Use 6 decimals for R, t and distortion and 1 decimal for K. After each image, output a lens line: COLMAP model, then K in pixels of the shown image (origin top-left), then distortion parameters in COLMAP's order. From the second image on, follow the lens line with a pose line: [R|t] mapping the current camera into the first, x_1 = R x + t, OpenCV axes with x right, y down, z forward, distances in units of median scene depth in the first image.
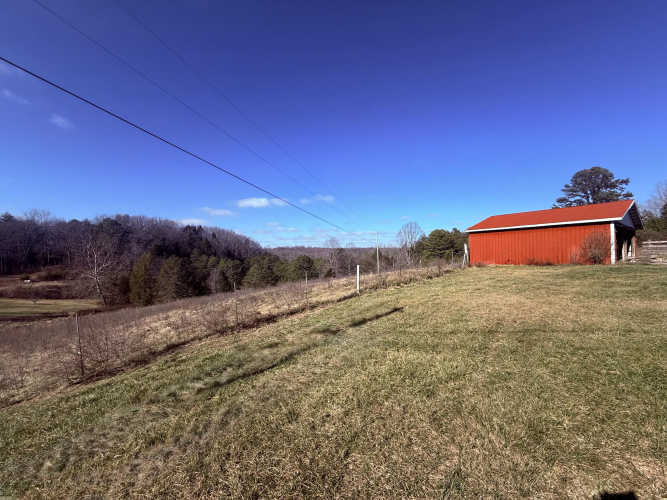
lens RADIAL K [[269.2, 0, 333.5], [0, 269.2, 250.0], [0, 0, 1]] dist [-0.002748, 0.000038]
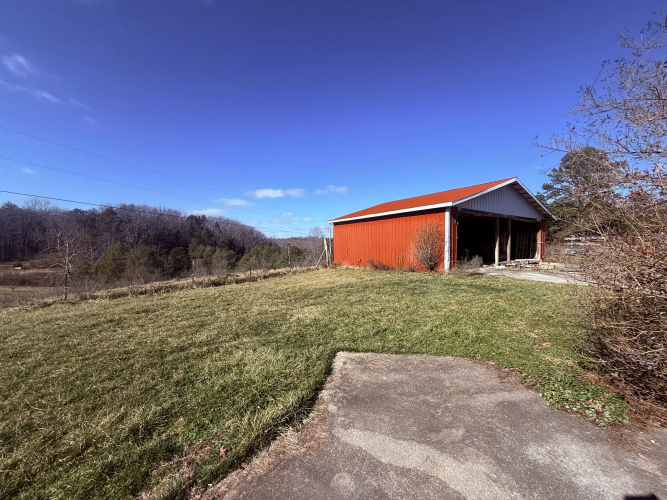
lens RADIAL K [[266.0, 0, 333.5], [0, 266.0, 250.0], [0, 0, 1]] dist [0.002003, -0.000226]
pose [[0.997825, 0.012912, -0.064648, 0.128788], [-0.010570, 0.999280, 0.036432, -0.003932], [0.065072, -0.035670, 0.997243, 0.054058]]
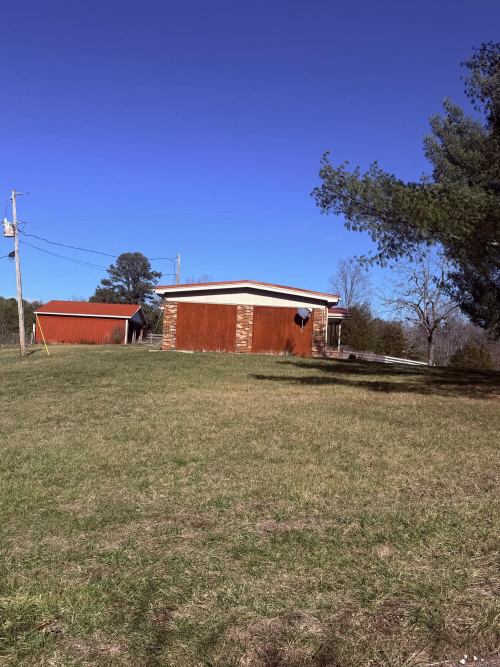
lens RADIAL K [[591.5, 0, 250.0], [0, 591.5, 333.5], [0, 0, 1]] dist [0.003563, 0.002503]
pose [[0.578695, 0.079422, 0.811667, -0.222278], [-0.073434, 0.996278, -0.045130, 0.014275], [-0.812231, -0.033488, 0.582374, -0.263202]]
